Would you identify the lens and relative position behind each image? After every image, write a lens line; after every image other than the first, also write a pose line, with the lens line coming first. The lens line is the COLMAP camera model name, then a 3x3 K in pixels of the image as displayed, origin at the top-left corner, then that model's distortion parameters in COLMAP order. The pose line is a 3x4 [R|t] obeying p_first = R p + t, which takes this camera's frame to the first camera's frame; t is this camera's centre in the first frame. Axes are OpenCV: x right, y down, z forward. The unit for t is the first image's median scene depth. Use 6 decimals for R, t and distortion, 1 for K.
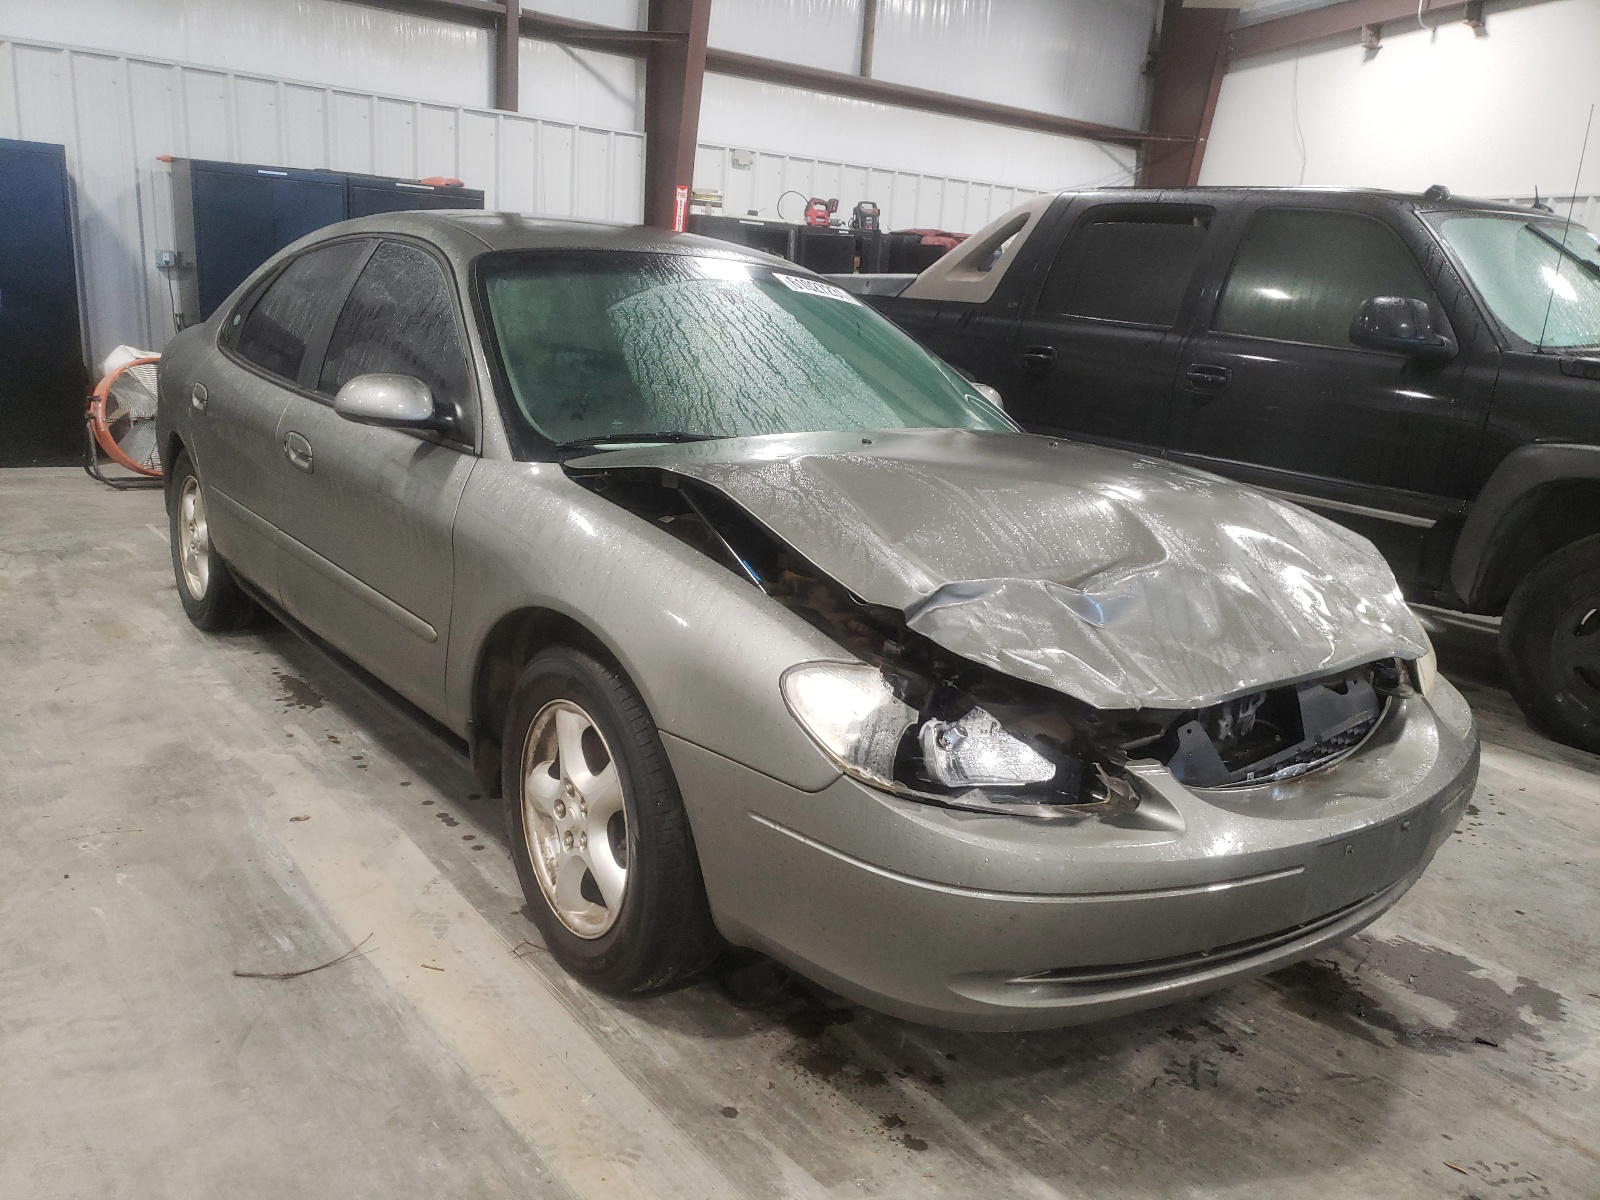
lens RADIAL K [[1229.4, 0, 799.6], [0, 1229.4, 655.3], [0, 0, 1]] dist [0.008975, 0.005177]
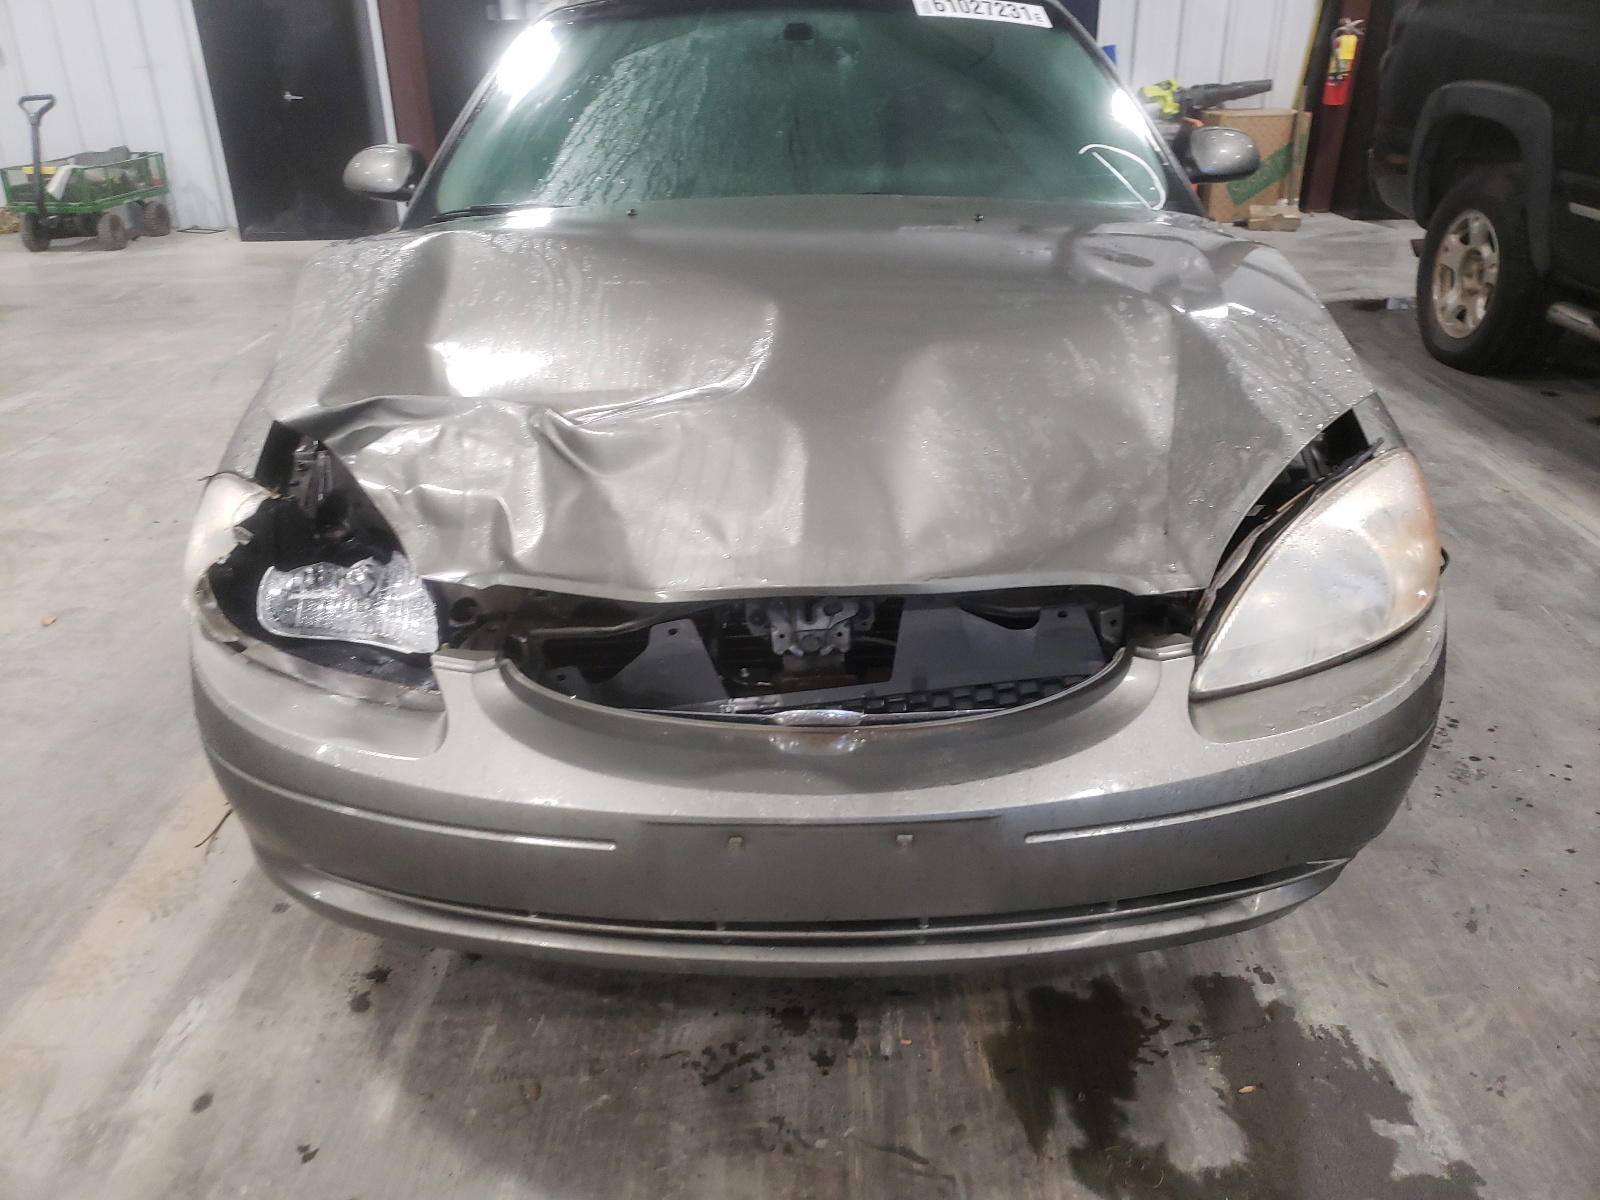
lens RADIAL K [[1254.7, 0, 800.0], [0, 1254.7, 600.0], [0, 0, 1]] dist [0.002369, 0.015488]
pose [[0.786465, 0.184874, -0.589317, 0.763227], [-0.101750, 0.979896, 0.171613, -0.087703], [0.609196, -0.075005, 0.789465, 0.423952]]
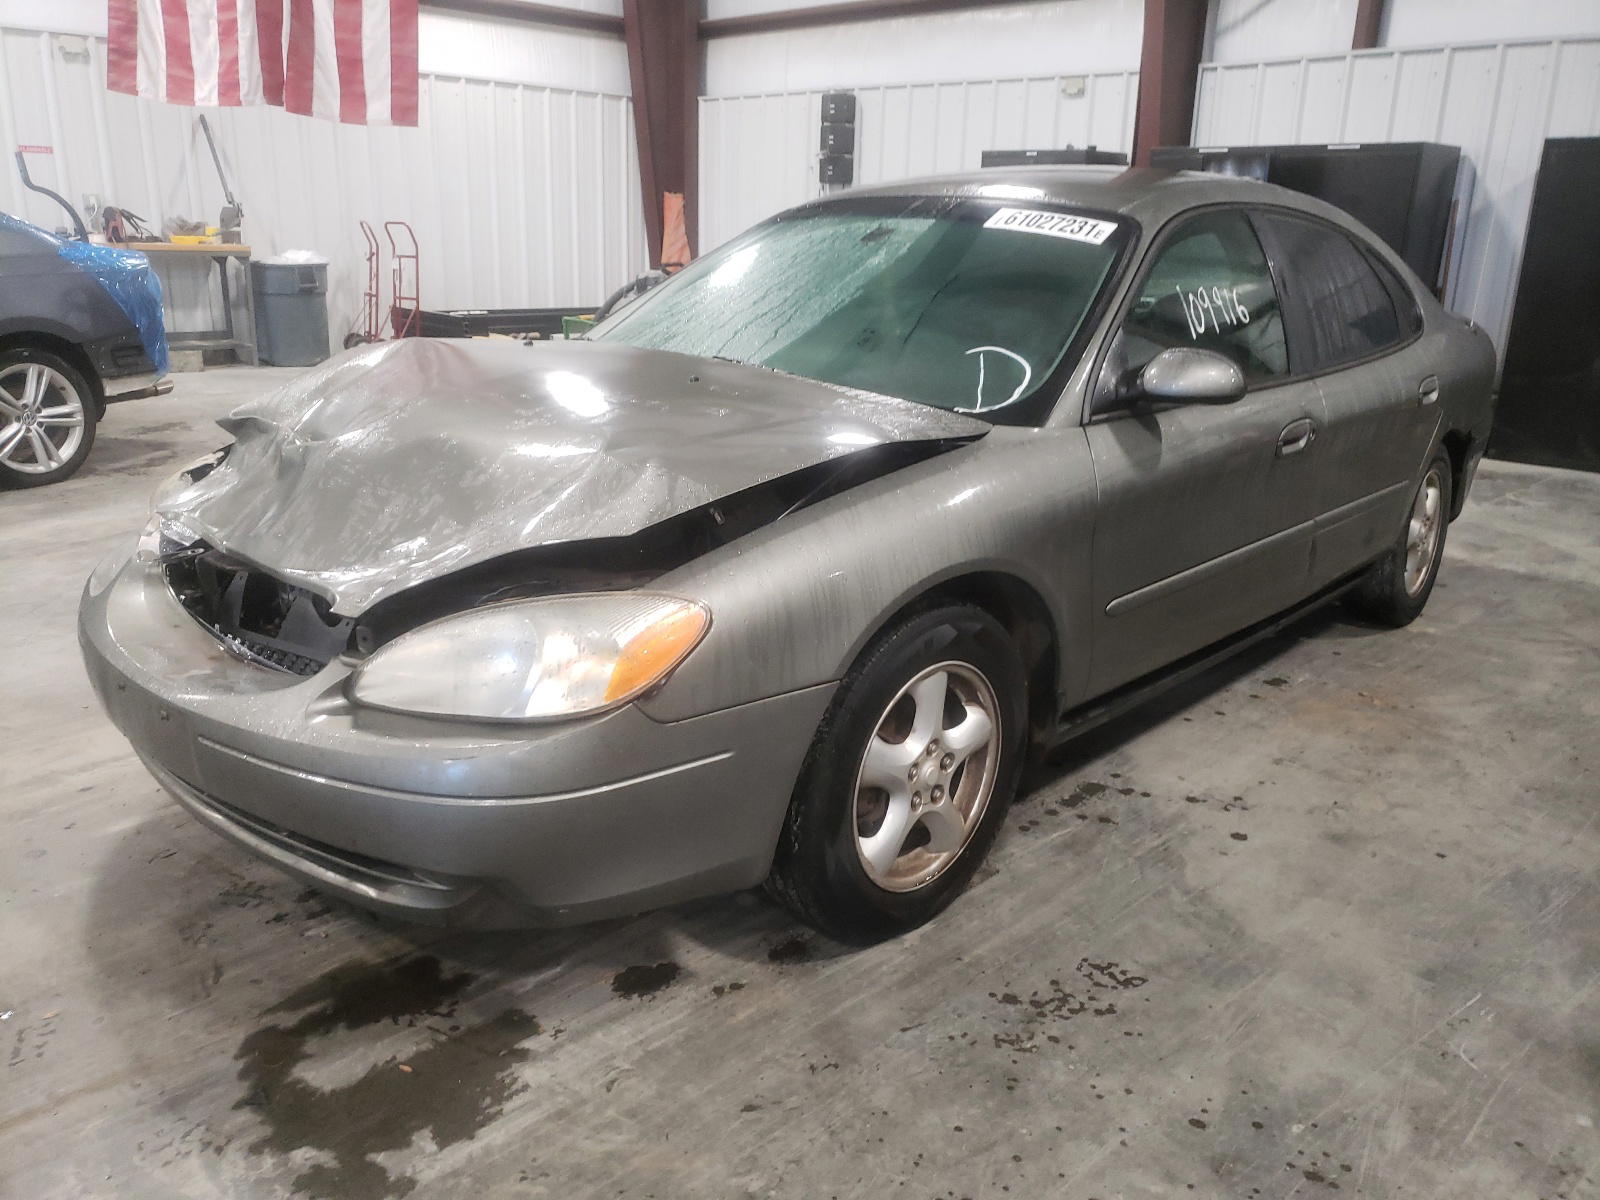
lens RADIAL K [[1254.7, 0, 800.0], [0, 1254.7, 600.0], [0, 0, 1]] dist [0.002369, 0.015488]
pose [[0.158288, 0.228581, -0.960571, 1.427007], [-0.288337, 0.941133, 0.176442, -0.256627], [0.944355, 0.249039, 0.214878, 1.161602]]
